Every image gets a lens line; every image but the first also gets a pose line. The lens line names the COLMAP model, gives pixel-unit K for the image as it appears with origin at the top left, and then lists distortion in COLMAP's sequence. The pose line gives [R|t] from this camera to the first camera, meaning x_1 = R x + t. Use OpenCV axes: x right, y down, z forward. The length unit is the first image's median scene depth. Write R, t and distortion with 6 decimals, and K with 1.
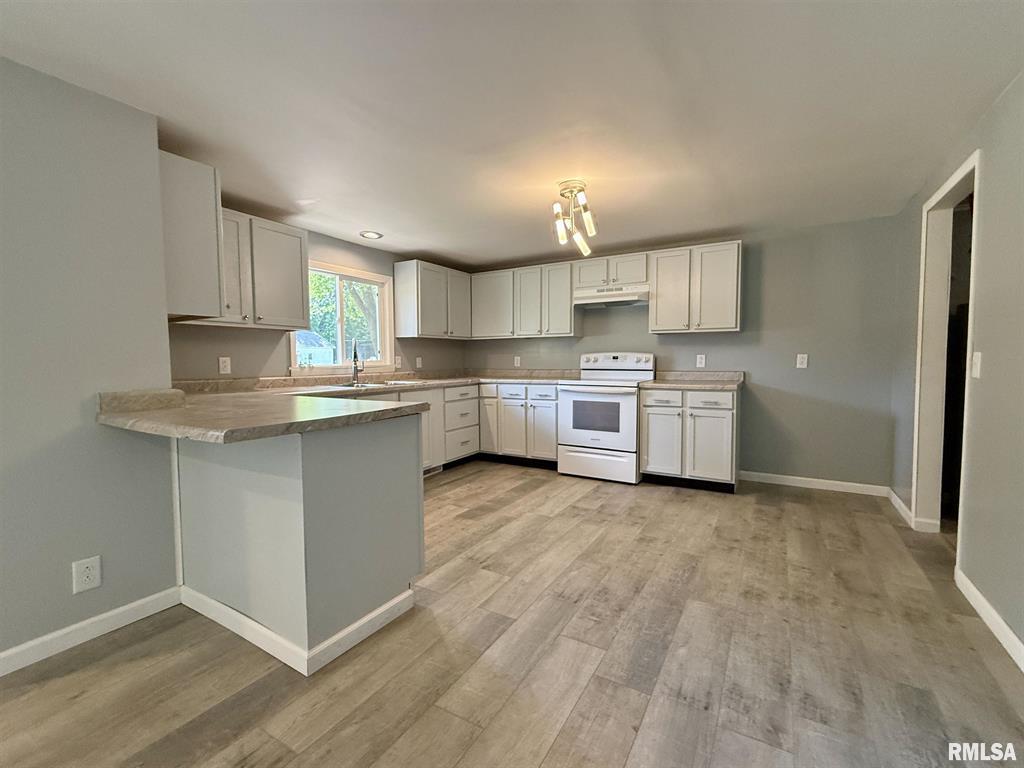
lens RADIAL K [[450.6, 0, 511.2], [0, 450.6, 384.0], [0, 0, 1]] dist [-0.000449, 0.000163]
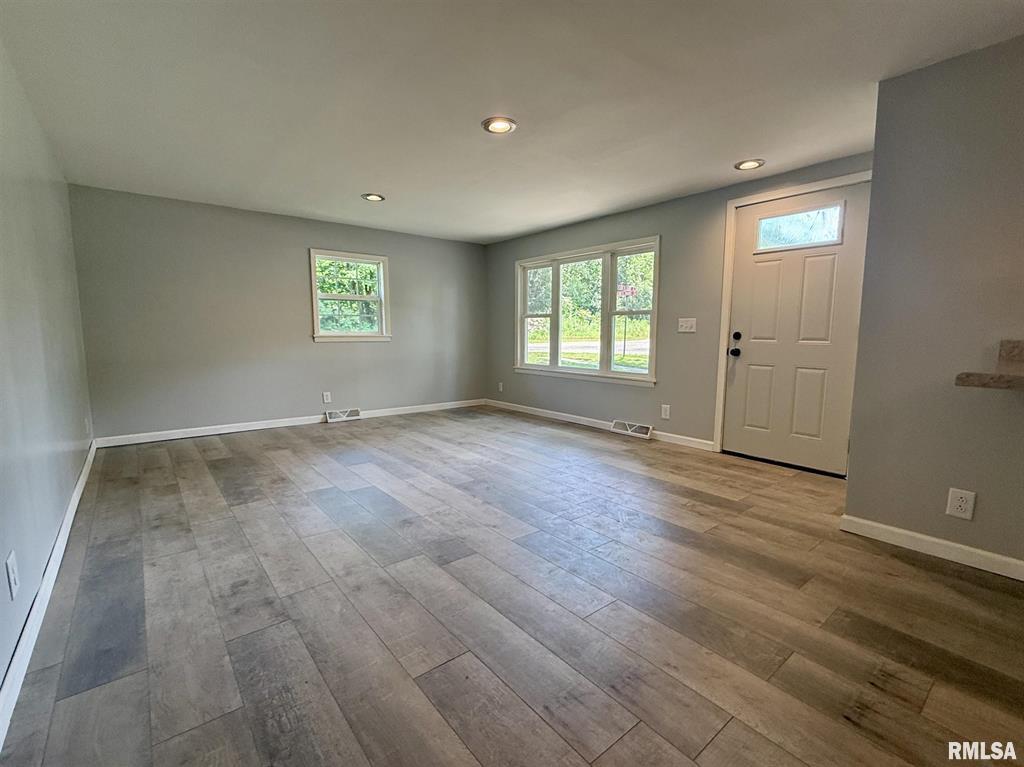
lens RADIAL K [[465.4, 0, 514.3], [0, 465.4, 382.7], [0, 0, 1]] dist [0.001895, 0.000375]
pose [[-0.341963, 0.112049, -0.933009, 0.206455], [-0.056488, 0.988619, 0.139431, 0.013602], [0.938014, 0.100384, -0.331741, 0.141904]]
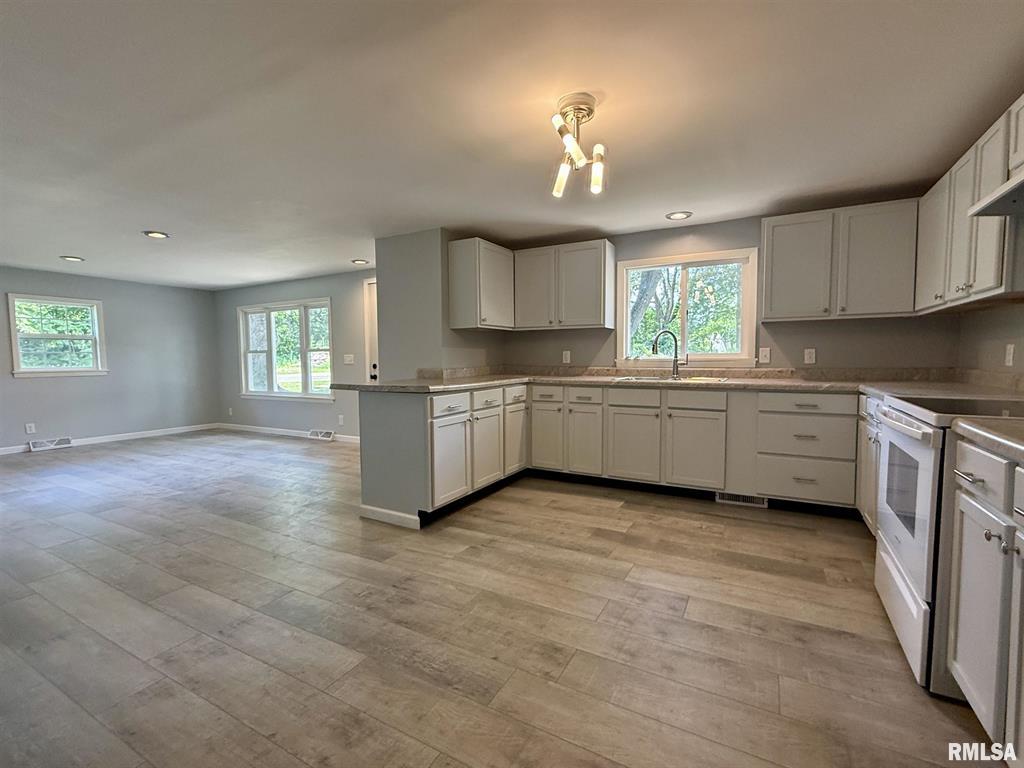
lens RADIAL K [[460.1, 0, 512.0], [0, 460.1, 384.0], [0, 0, 1]] dist [-0.001457, -0.000067]
pose [[0.033800, 0.066587, -0.997208, 0.596615], [-0.050294, 0.996627, 0.064843, -0.032616], [0.998162, 0.047961, 0.037035, 0.610566]]
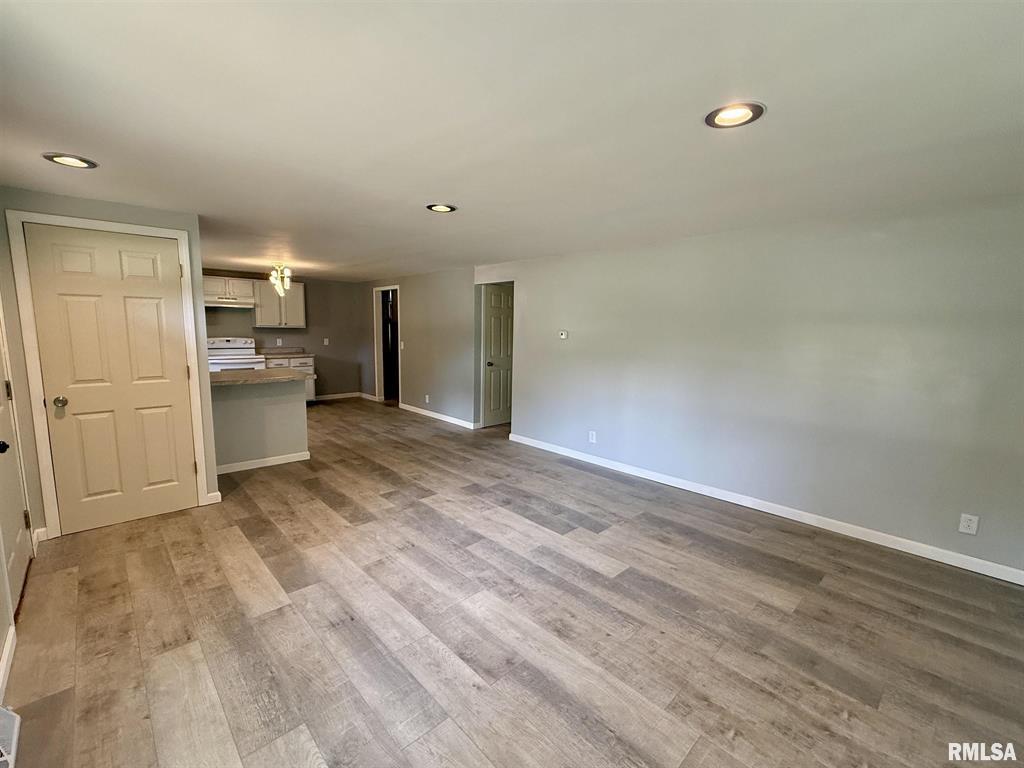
lens RADIAL K [[450.6, 0, 511.2], [0, 450.6, 384.0], [0, 0, 1]] dist [-0.000449, 0.000163]
pose [[0.279166, -0.113715, 0.953486, -1.119807], [0.040072, 0.993478, 0.106752, -0.041183], [-0.959406, 0.008406, 0.281902, -0.437588]]
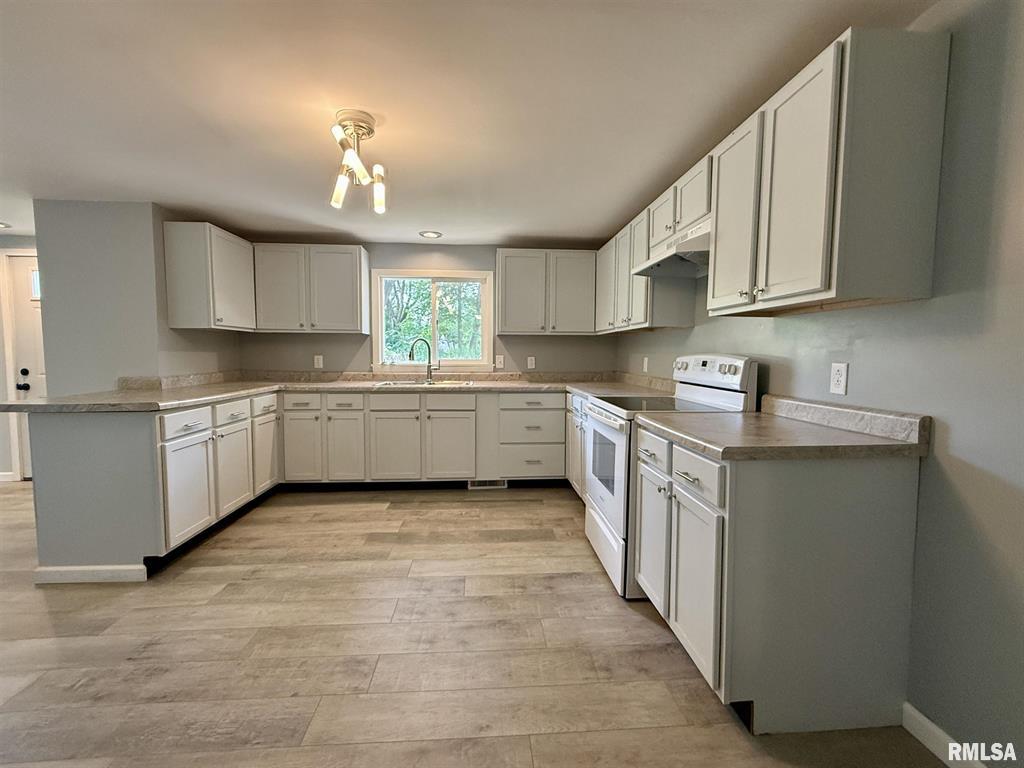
lens RADIAL K [[450.6, 0, 511.2], [0, 450.6, 384.0], [0, 0, 1]] dist [-0.000449, 0.000163]
pose [[0.571309, 0.065032, -0.818154, 0.600057], [-0.055298, 0.997641, 0.040685, -0.047275], [0.818870, 0.021999, 0.573557, 0.549085]]
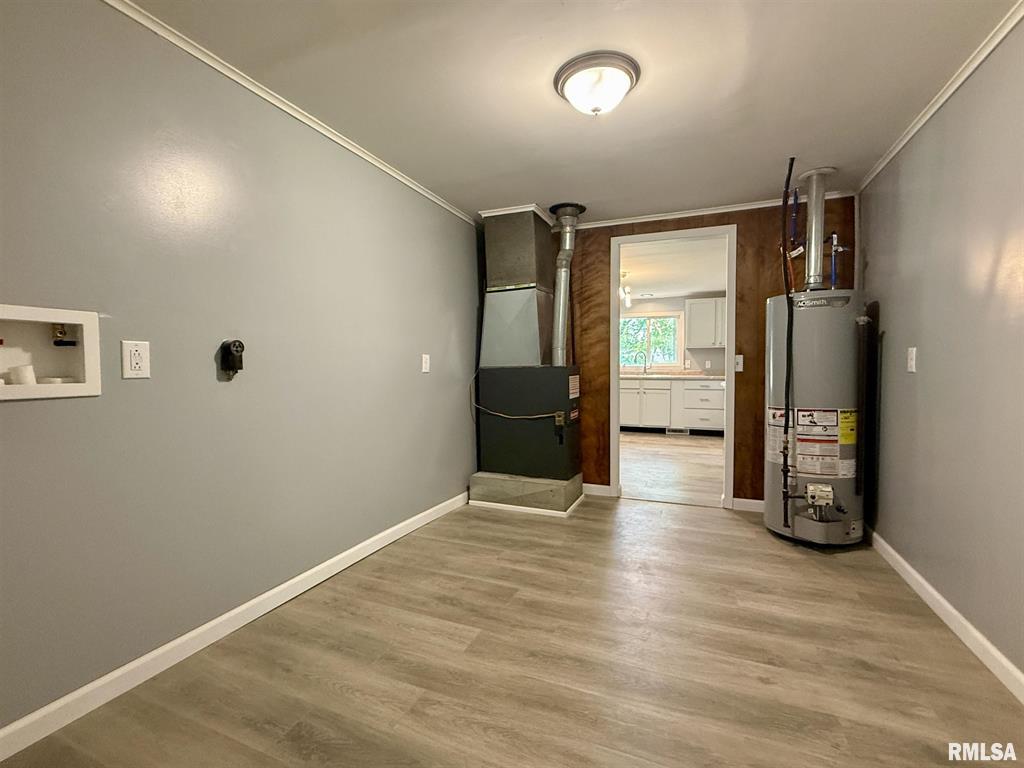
lens RADIAL K [[452.1, 0, 519.3], [0, 452.1, 382.6], [0, 0, 1]] dist [0.000509, 0.000120]
pose [[0.158668, 0.041323, -0.986467, 1.380243], [-0.055778, 0.997903, 0.032831, -0.003101], [0.985755, 0.049814, 0.160640, 0.190310]]
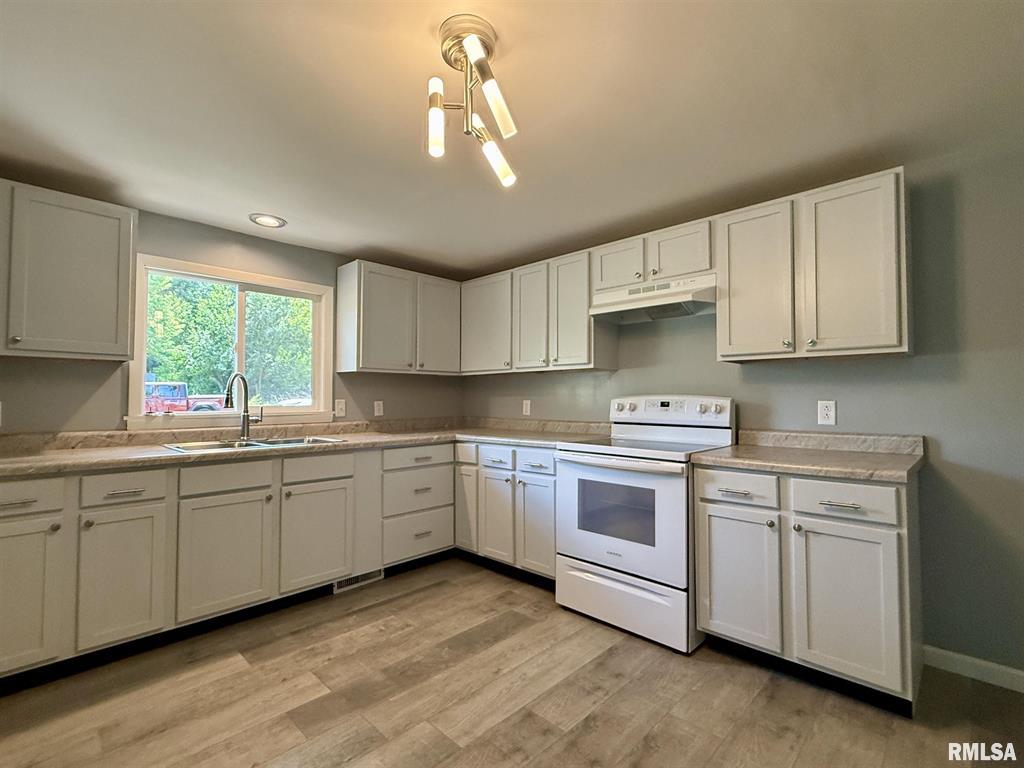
lens RADIAL K [[481.0, 0, 512.0], [0, 481.0, 384.0], [0, 0, 1]] dist [0.000884, 0.000184]
pose [[0.973531, -0.001777, -0.228547, 0.199430], [-0.018075, 0.996239, -0.084738, -0.030854], [0.227838, 0.086626, 0.969838, 0.384024]]
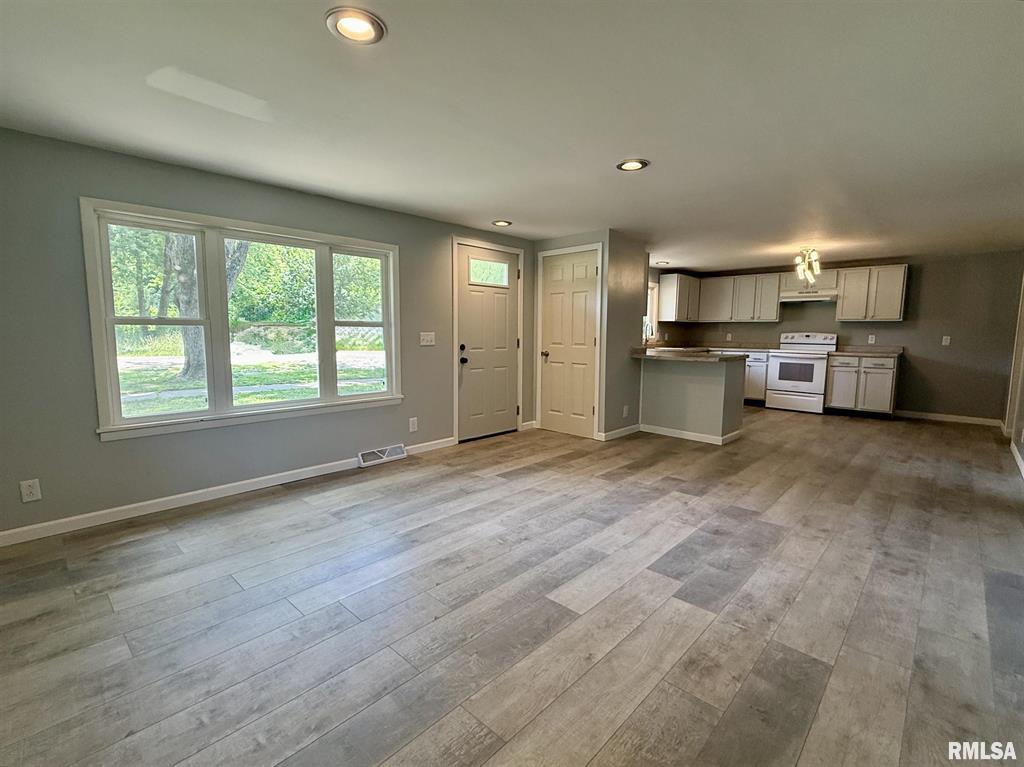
lens RADIAL K [[470.1, 0, 512.0], [0, 470.1, 383.5], [0, 0, 1]] dist [0.002011, 0.000092]
pose [[0.975663, 0.039410, -0.215703, -0.444638], [-0.028069, 0.998070, 0.055392, 0.047166], [0.217470, -0.047990, 0.974887, -0.881530]]
